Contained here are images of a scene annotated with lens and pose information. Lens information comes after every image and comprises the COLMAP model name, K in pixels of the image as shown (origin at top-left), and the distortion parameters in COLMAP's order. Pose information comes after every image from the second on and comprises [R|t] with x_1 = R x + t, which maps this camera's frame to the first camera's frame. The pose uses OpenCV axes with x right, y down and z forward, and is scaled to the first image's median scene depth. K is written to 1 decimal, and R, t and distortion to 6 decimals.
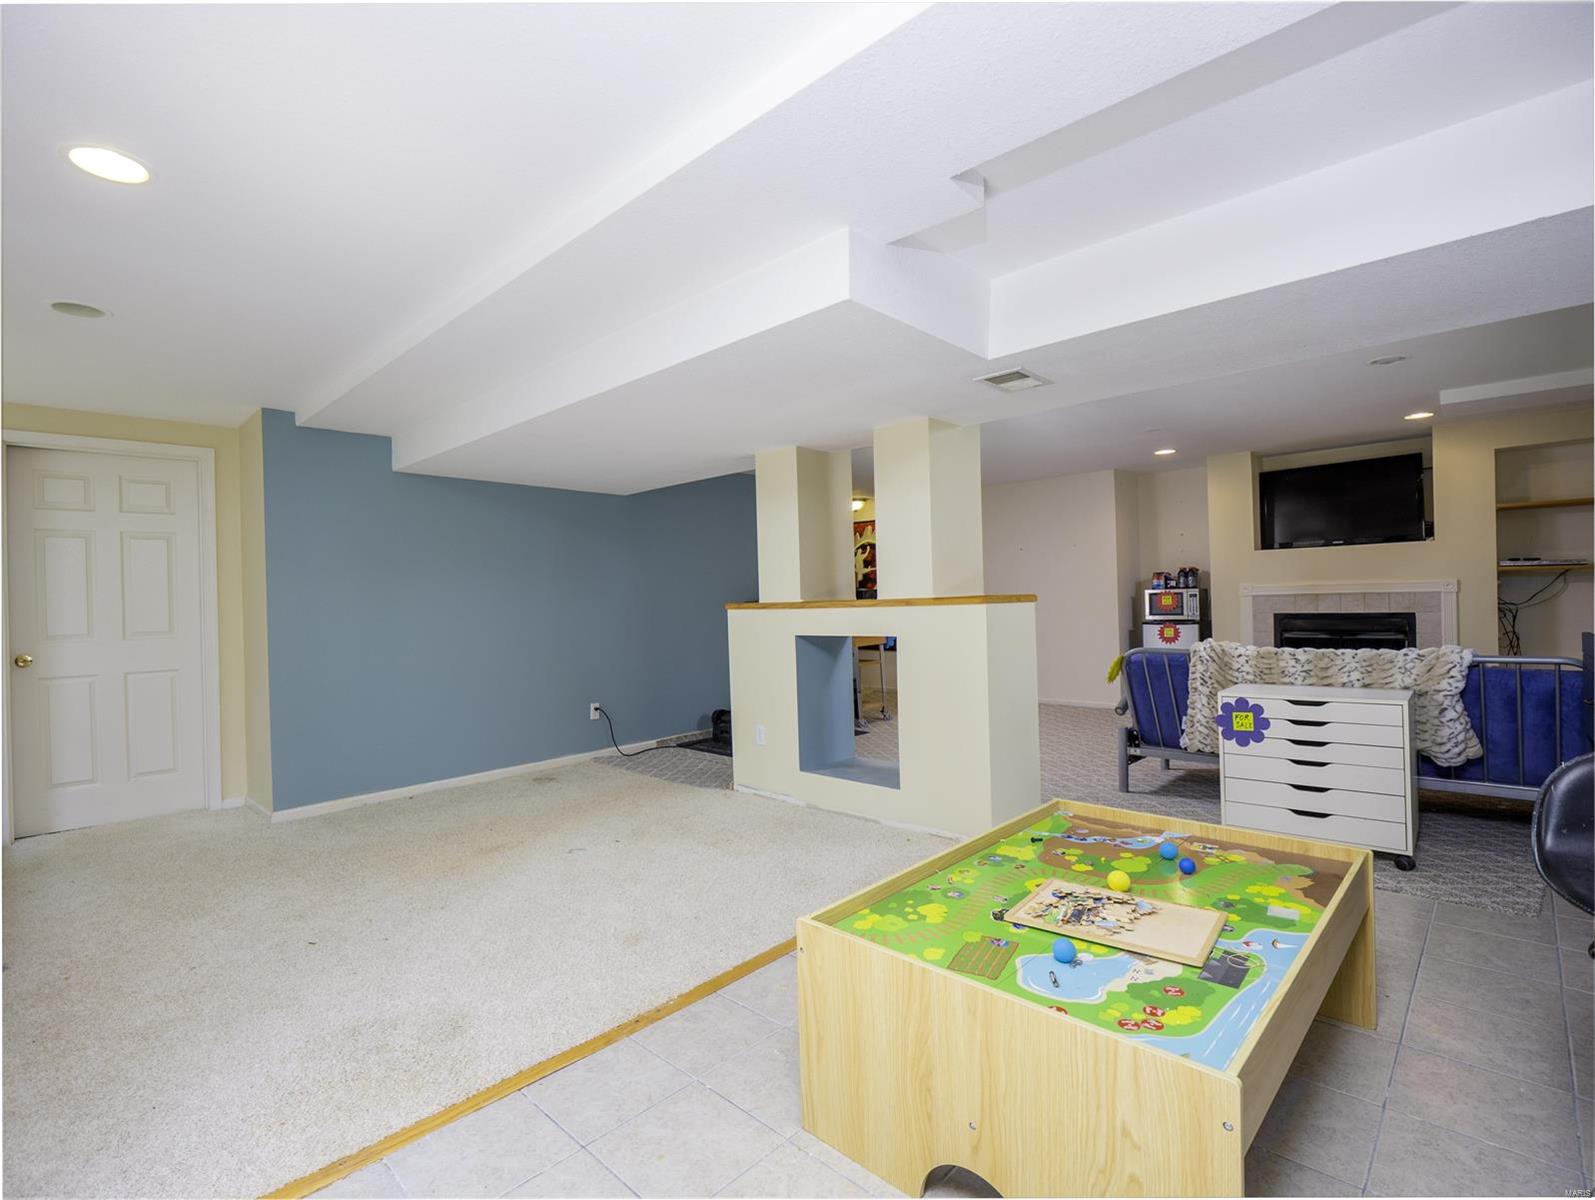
lens RADIAL K [[763.1, 0, 789.0], [0, 763.1, 601.4], [0, 0, 1]] dist [0.000319, -0.014750]
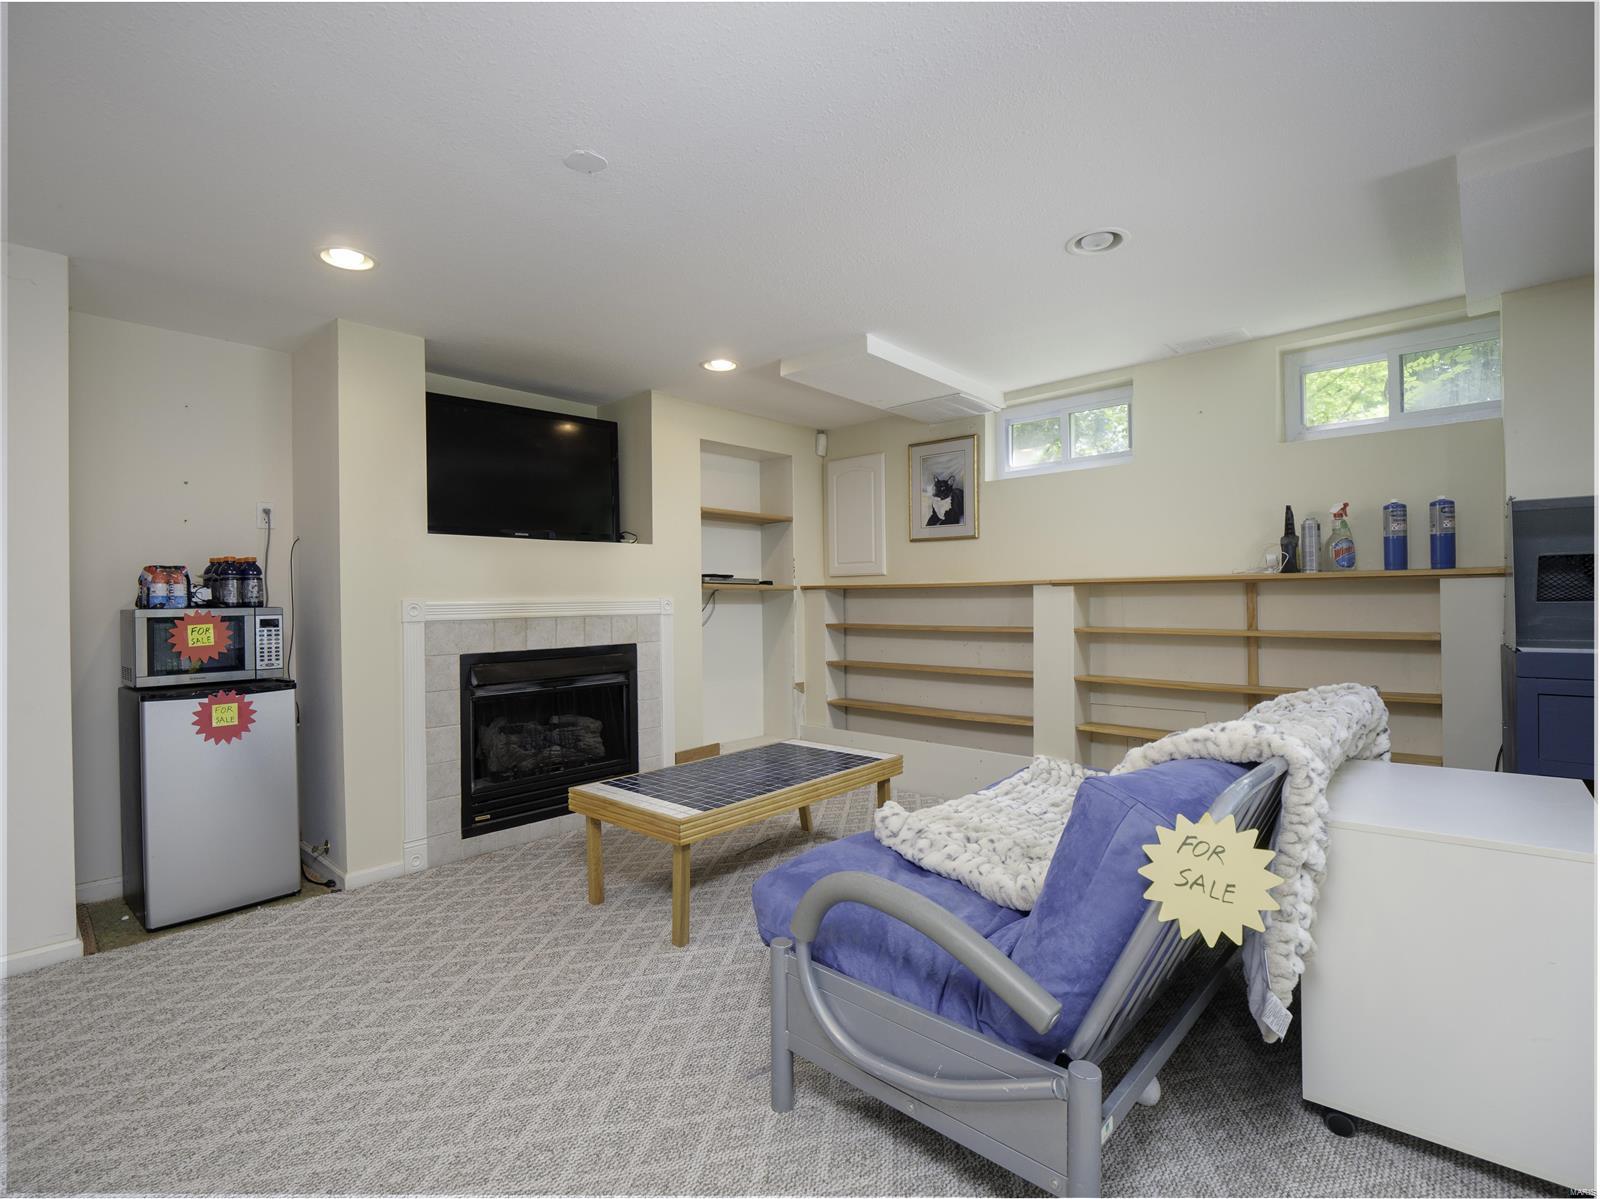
lens RADIAL K [[765.5, 0, 791.5], [0, 765.5, 600.9], [0, 0, 1]] dist [0.000319, -0.014750]
pose [[-0.019863, 0.023685, 0.999522, 0.113267], [0.021824, 0.999491, -0.023251, -0.004955], [-0.999564, 0.021352, -0.020370, 0.908086]]
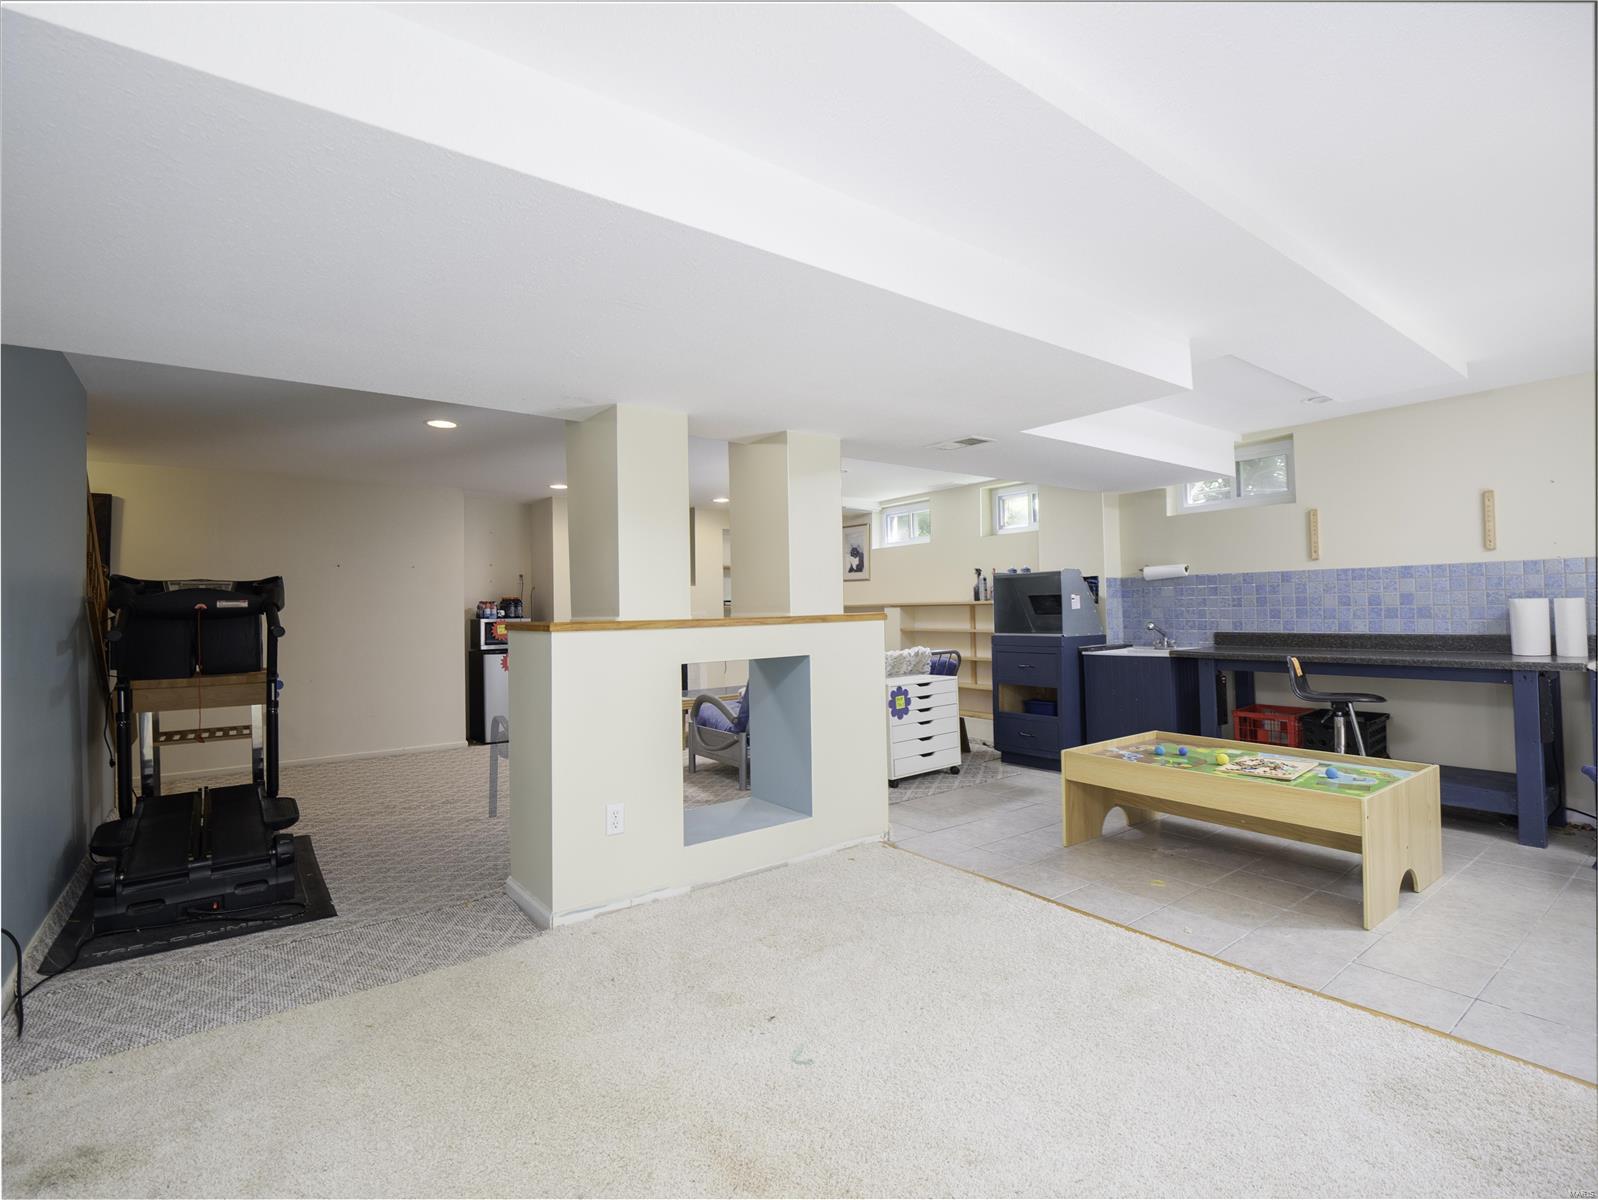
lens RADIAL K [[764.5, 0, 790.5], [0, 764.5, 601.4], [0, 0, 1]] dist [0.000319, -0.014750]
pose [[0.157629, 0.037963, 0.986768, -0.563047], [0.018387, 0.998975, -0.041370, 0.013075], [-0.987327, 0.024665, 0.156769, 0.611650]]
